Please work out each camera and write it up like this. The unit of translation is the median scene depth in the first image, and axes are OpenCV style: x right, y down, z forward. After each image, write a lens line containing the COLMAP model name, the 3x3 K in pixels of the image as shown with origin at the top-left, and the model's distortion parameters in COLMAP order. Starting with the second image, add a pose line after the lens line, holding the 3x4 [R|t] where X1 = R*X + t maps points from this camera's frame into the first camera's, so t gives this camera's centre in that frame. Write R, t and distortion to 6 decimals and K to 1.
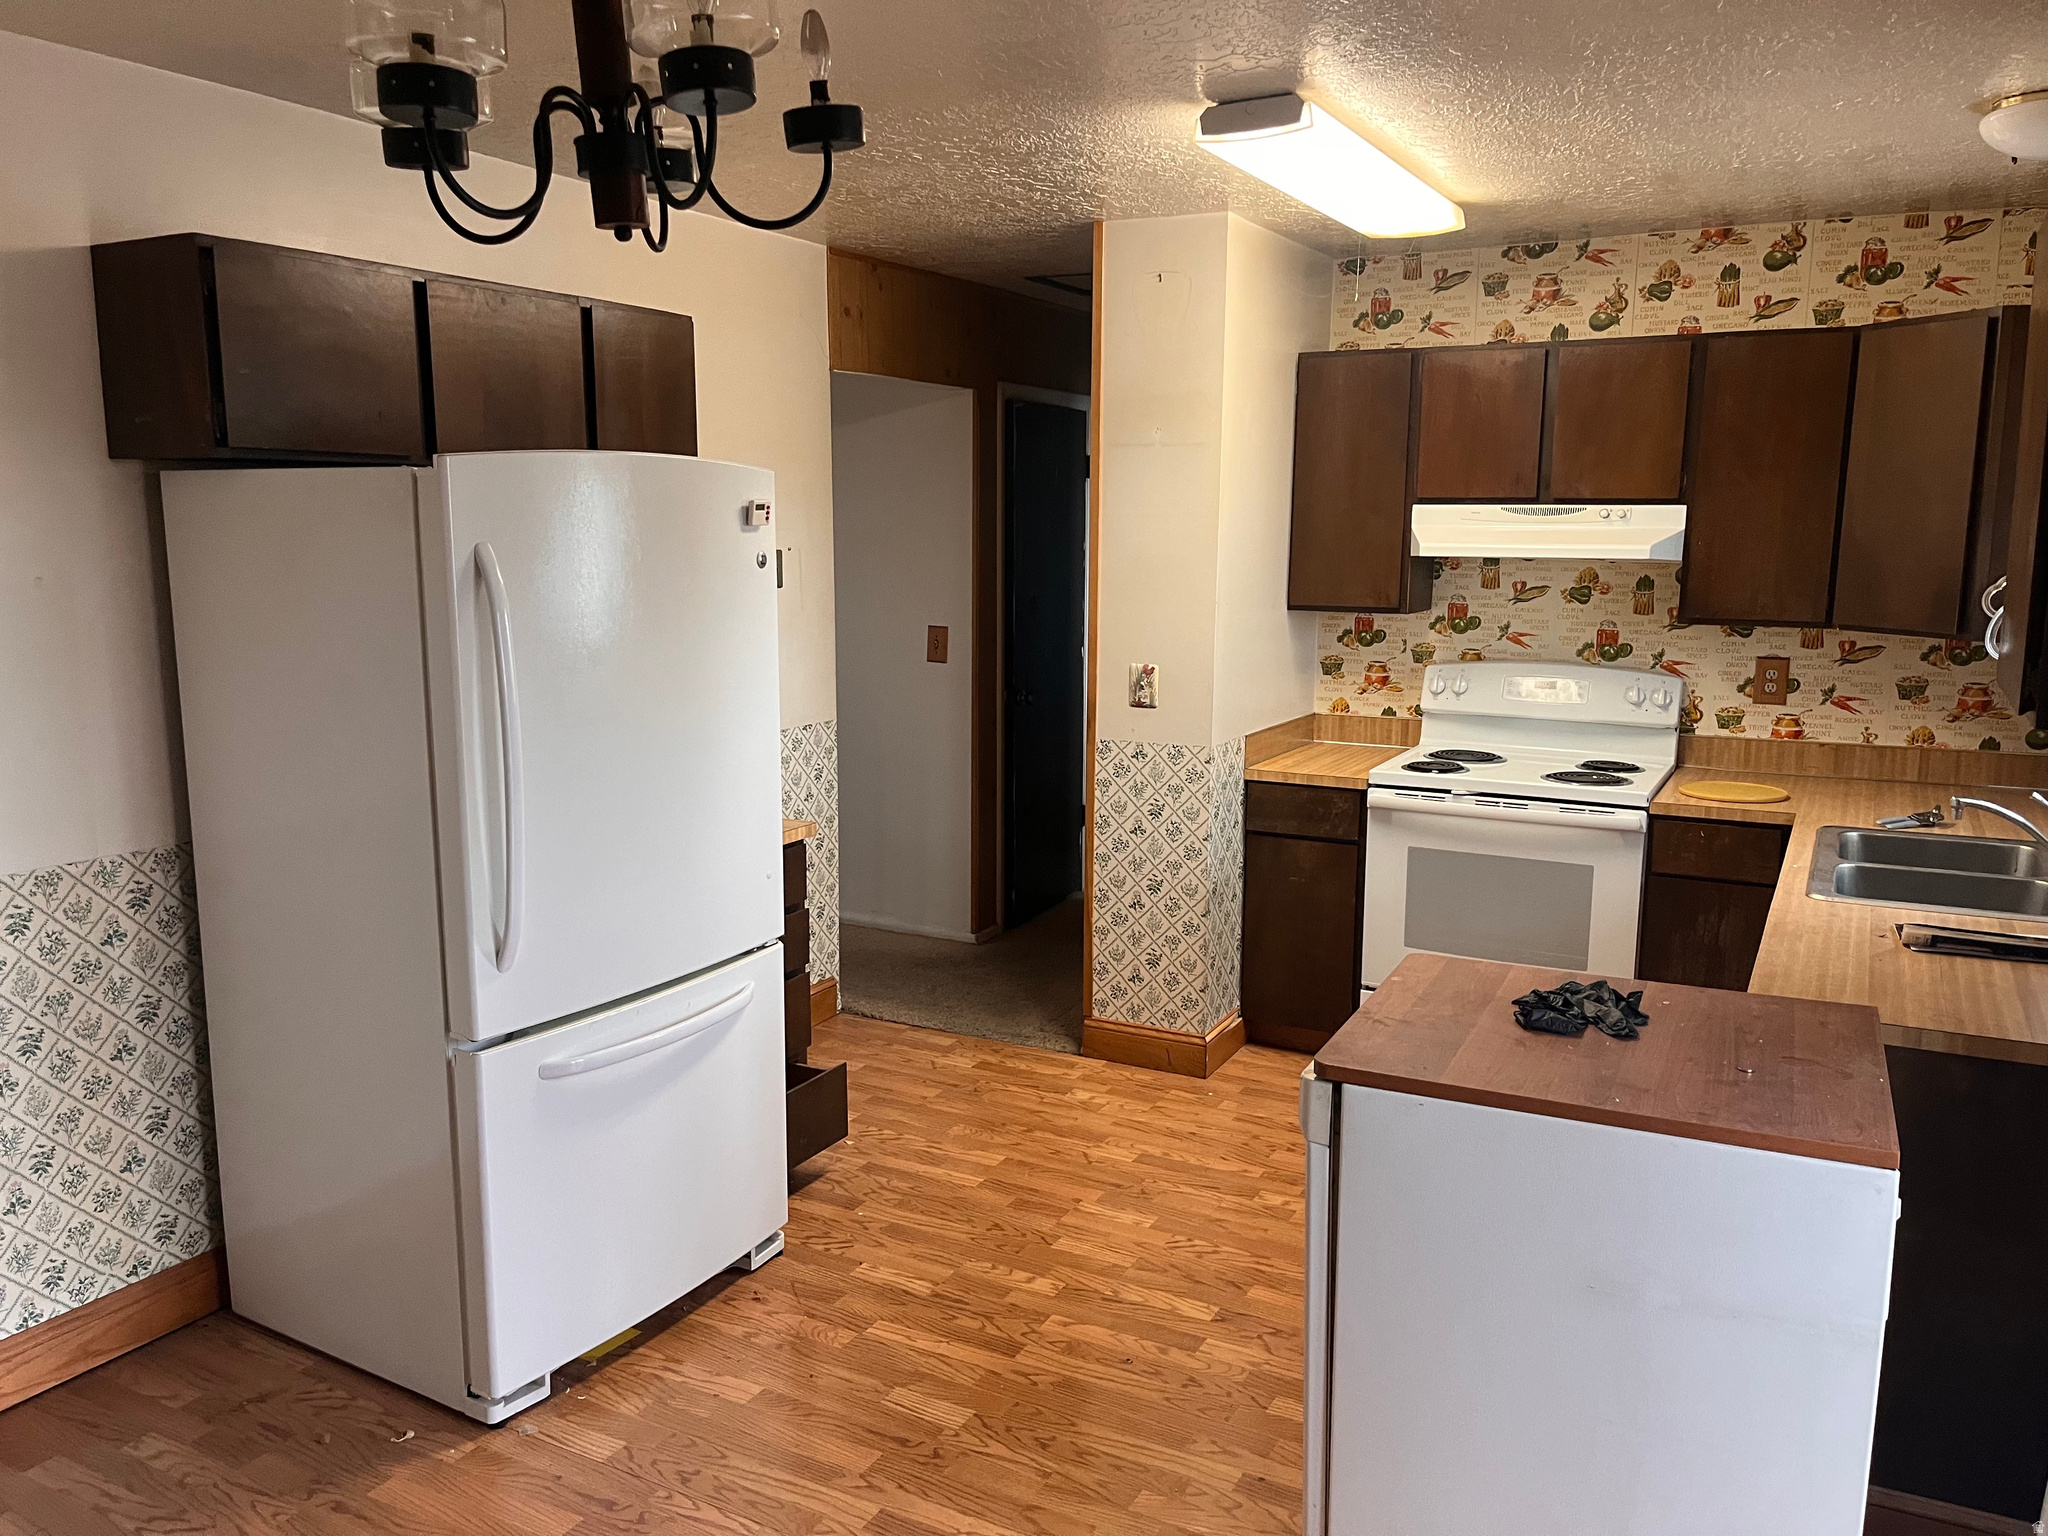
lens RADIAL K [[1537.6, 0, 1013.6], [0, 1537.6, 780.7], [0, 0, 1]] dist [0.046505, -0.071584]
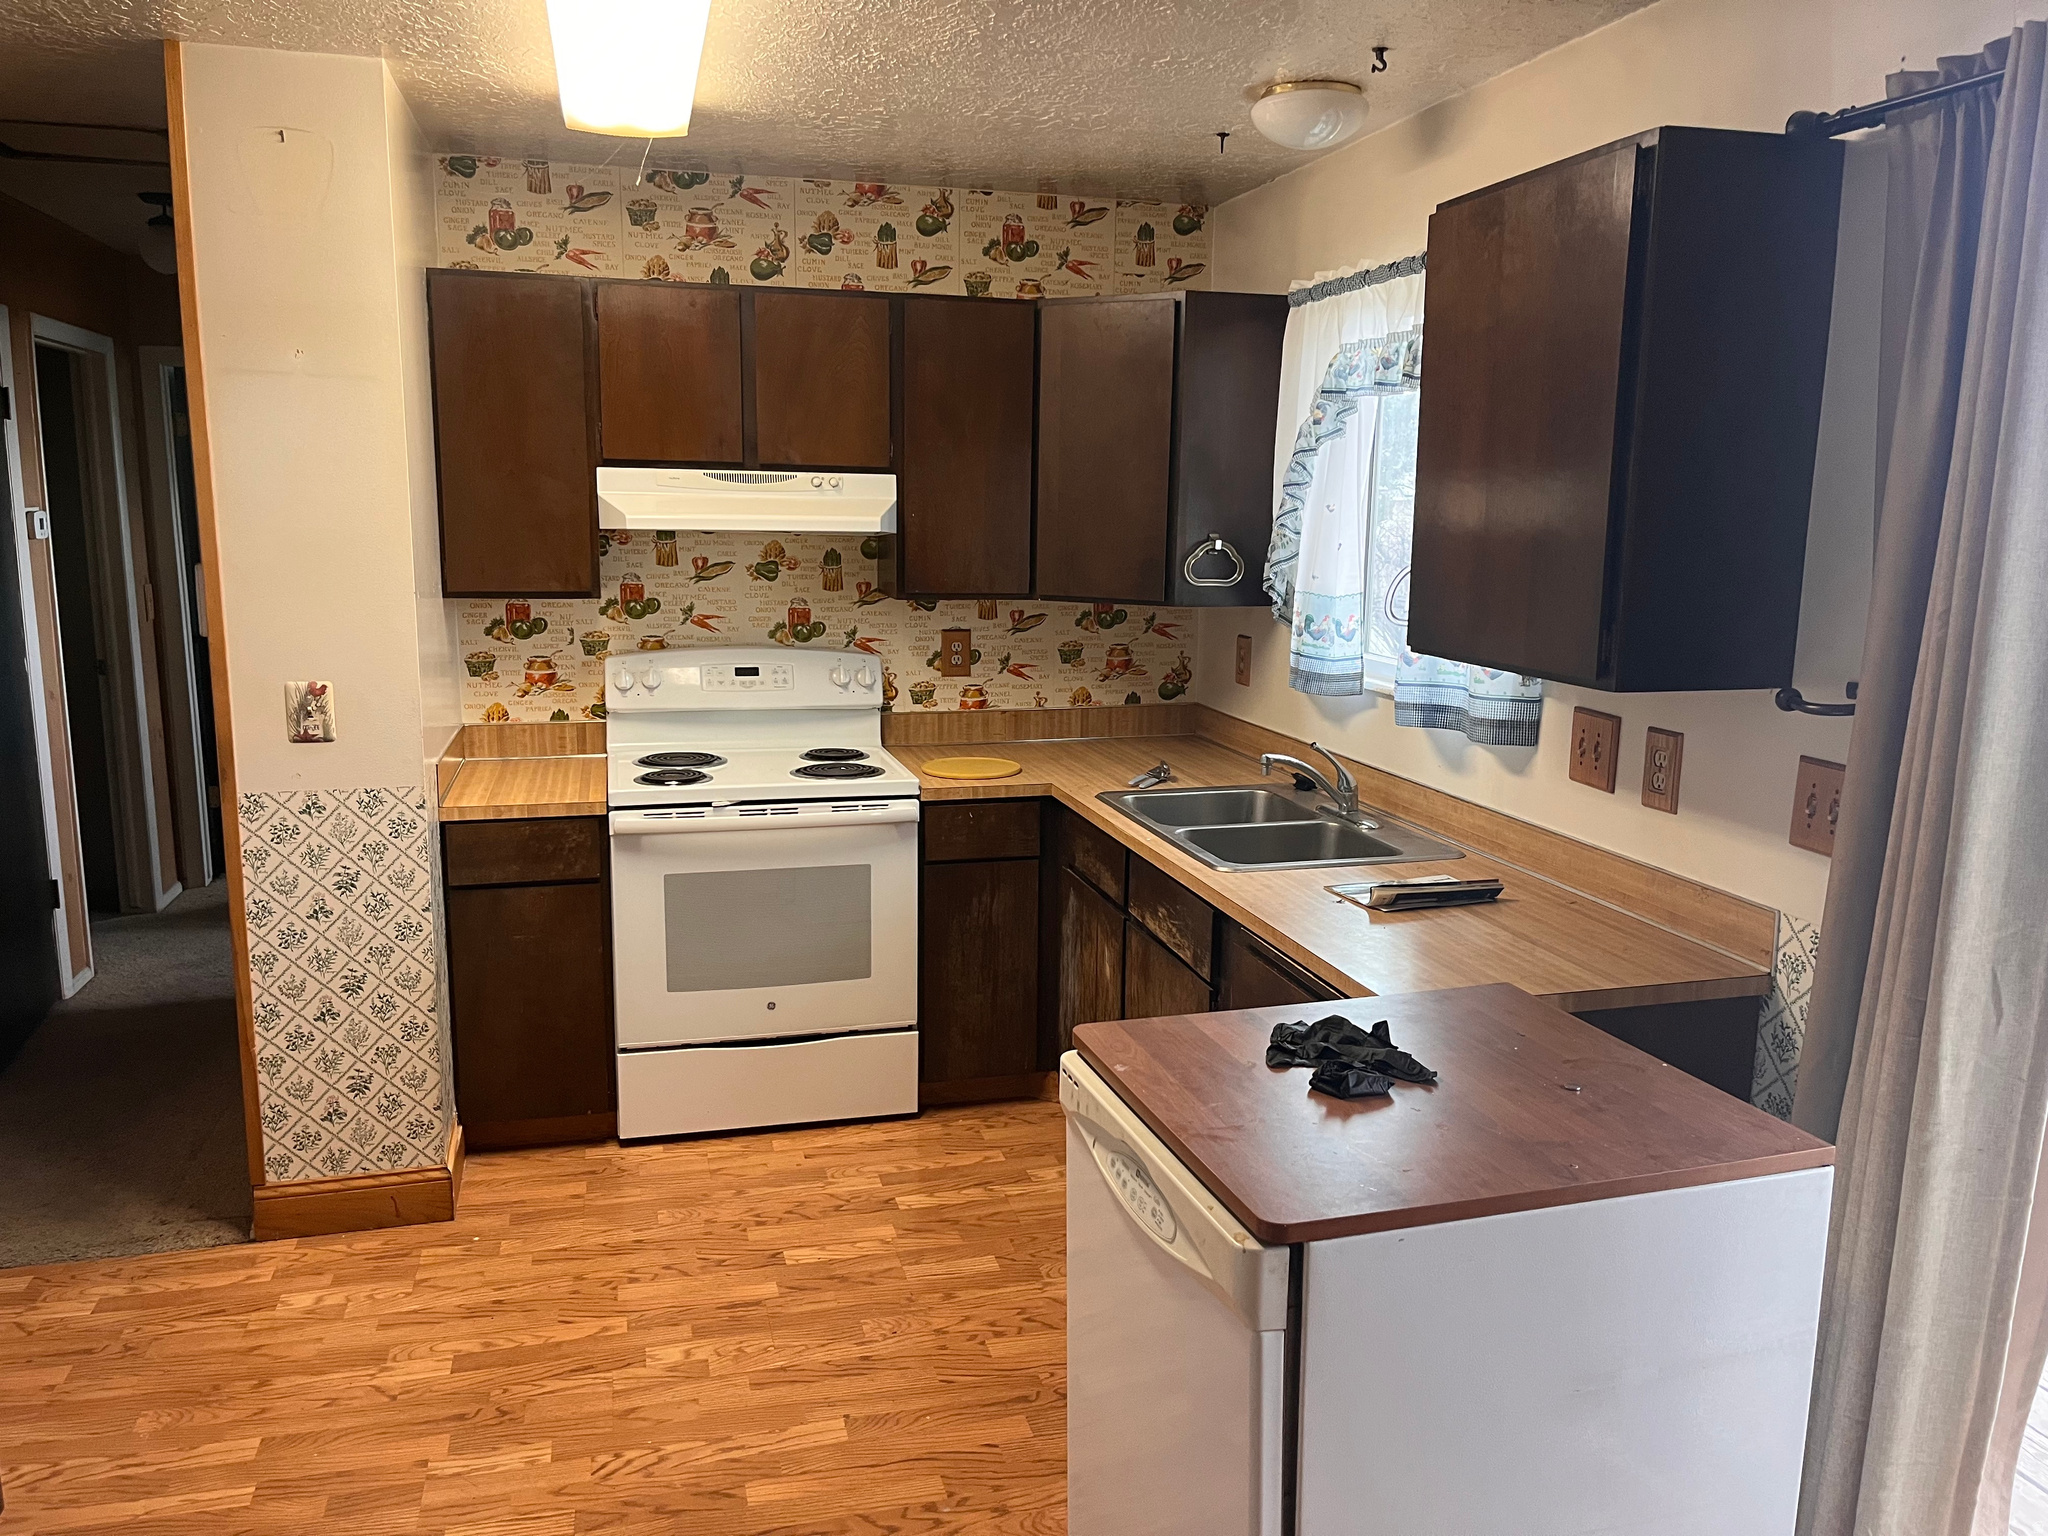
lens RADIAL K [[1537.6, 0, 1023.0], [0, 1537.6, 778.8], [0, 0, 1]] dist [0.046505, -0.071584]
pose [[0.721233, -0.117684, 0.682623, -0.169968], [0.105669, 0.992621, 0.059482, -0.038543], [-0.684586, 0.029231, 0.728346, 0.250059]]
